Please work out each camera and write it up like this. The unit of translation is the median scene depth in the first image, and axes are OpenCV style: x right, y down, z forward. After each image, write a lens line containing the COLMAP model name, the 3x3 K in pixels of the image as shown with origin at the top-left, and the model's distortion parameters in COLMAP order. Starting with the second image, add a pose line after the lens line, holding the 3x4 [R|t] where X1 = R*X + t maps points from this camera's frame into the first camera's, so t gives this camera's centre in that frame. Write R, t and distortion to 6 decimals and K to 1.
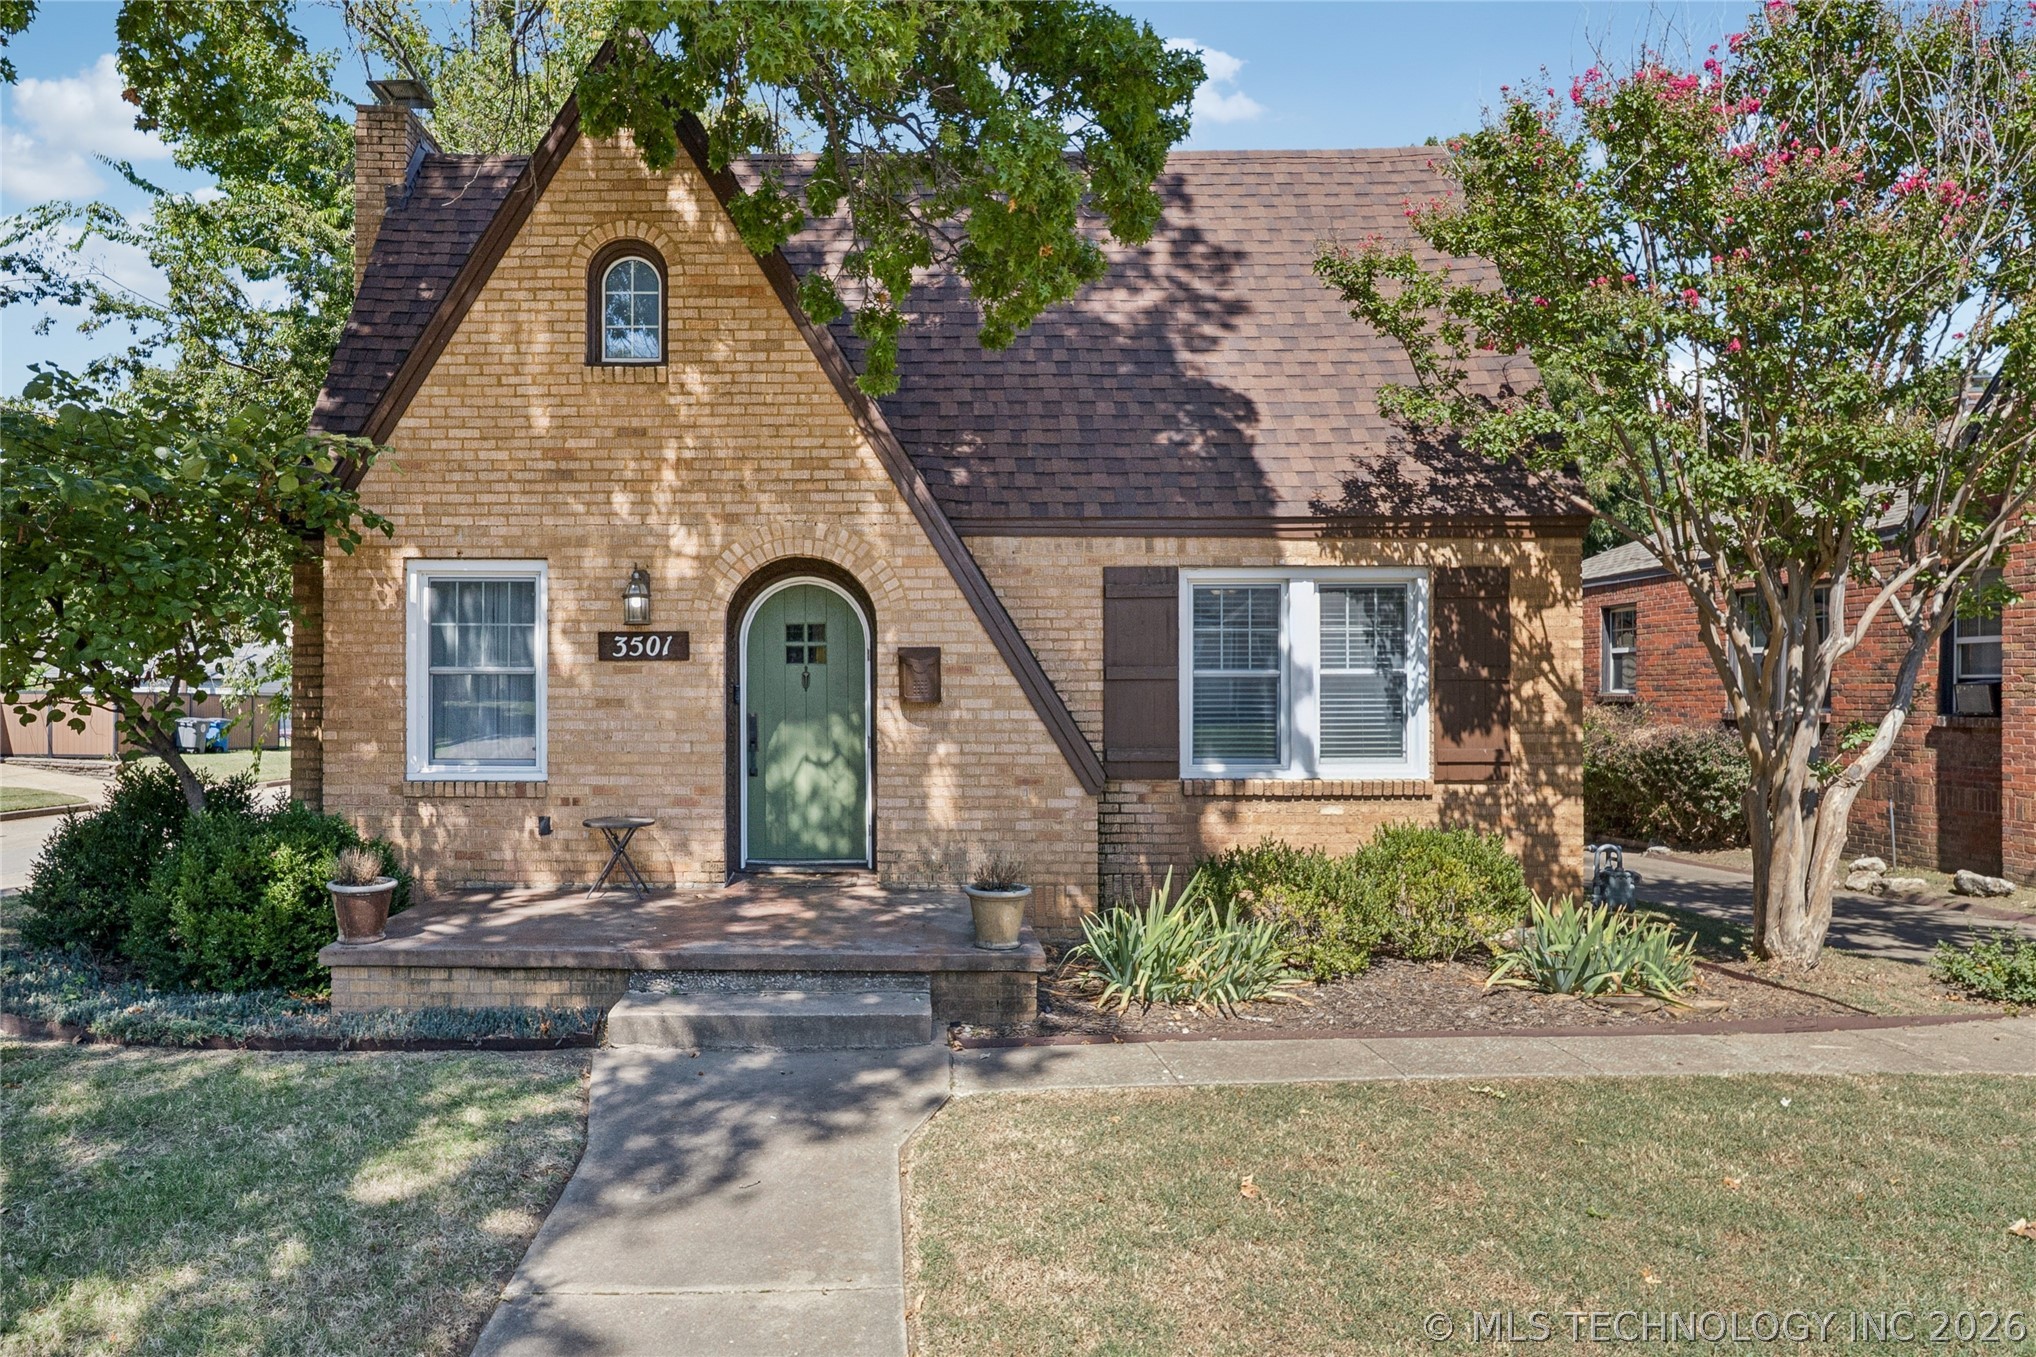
lens RADIAL K [[910.9, 0, 1018.0], [0, 910.9, 678.5], [0, 0, 1]] dist [-0.000056, -0.000023]
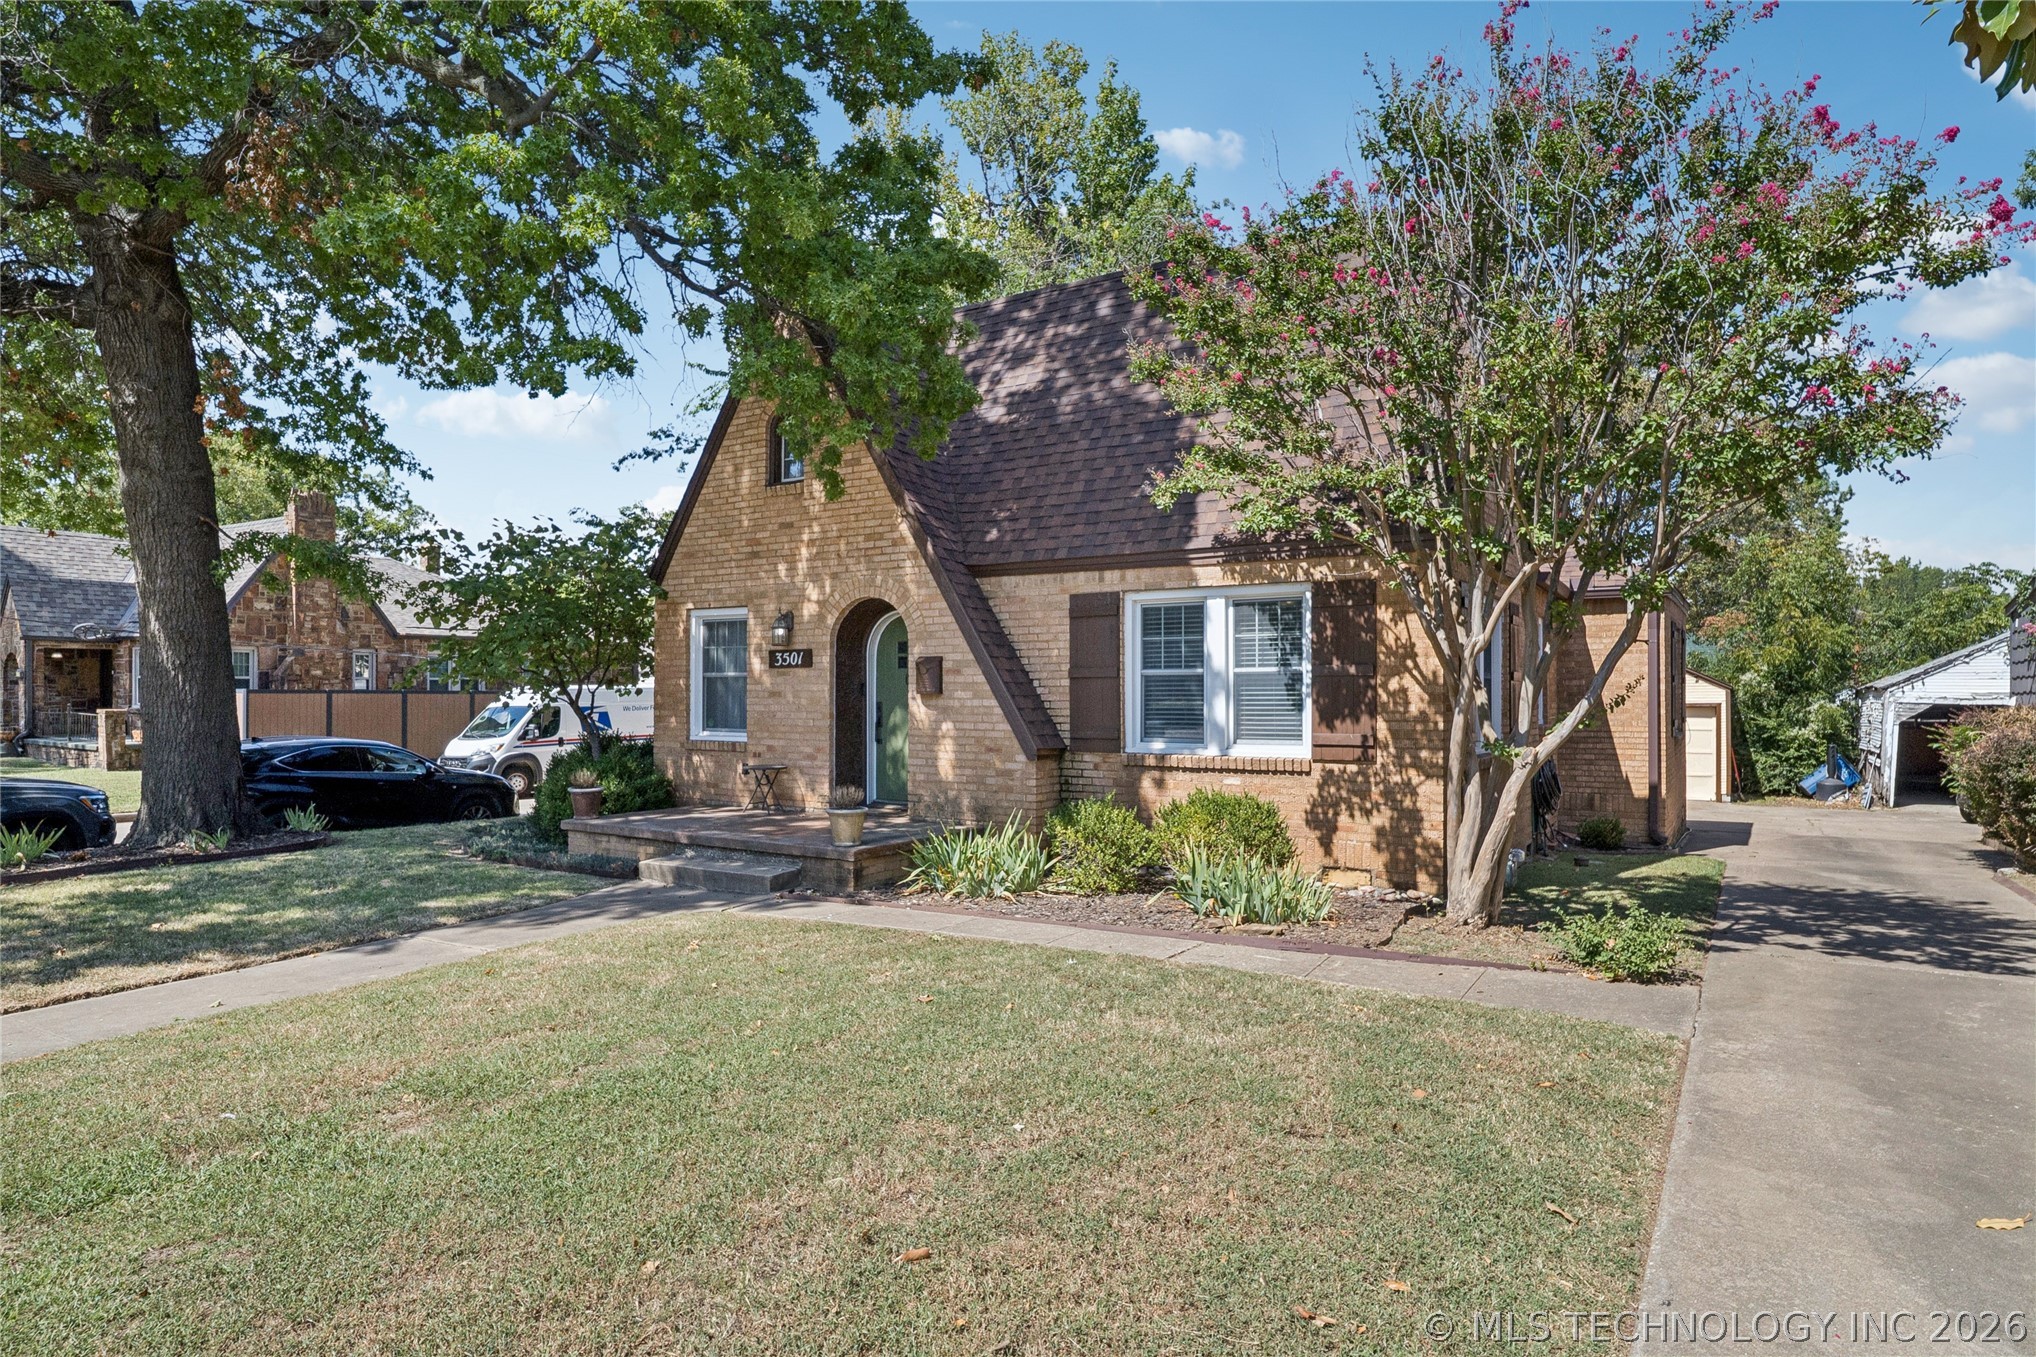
lens RADIAL K [[760.2, 0, 1052.6], [0, 760.2, 676.3], [0, 0, 1]] dist [-0.002559, -0.000457]
pose [[0.924332, -0.007245, -0.381521, 0.522196], [0.005942, 0.999972, -0.004594, 0.004120], [0.381544, 0.001980, 0.924349, -0.057830]]
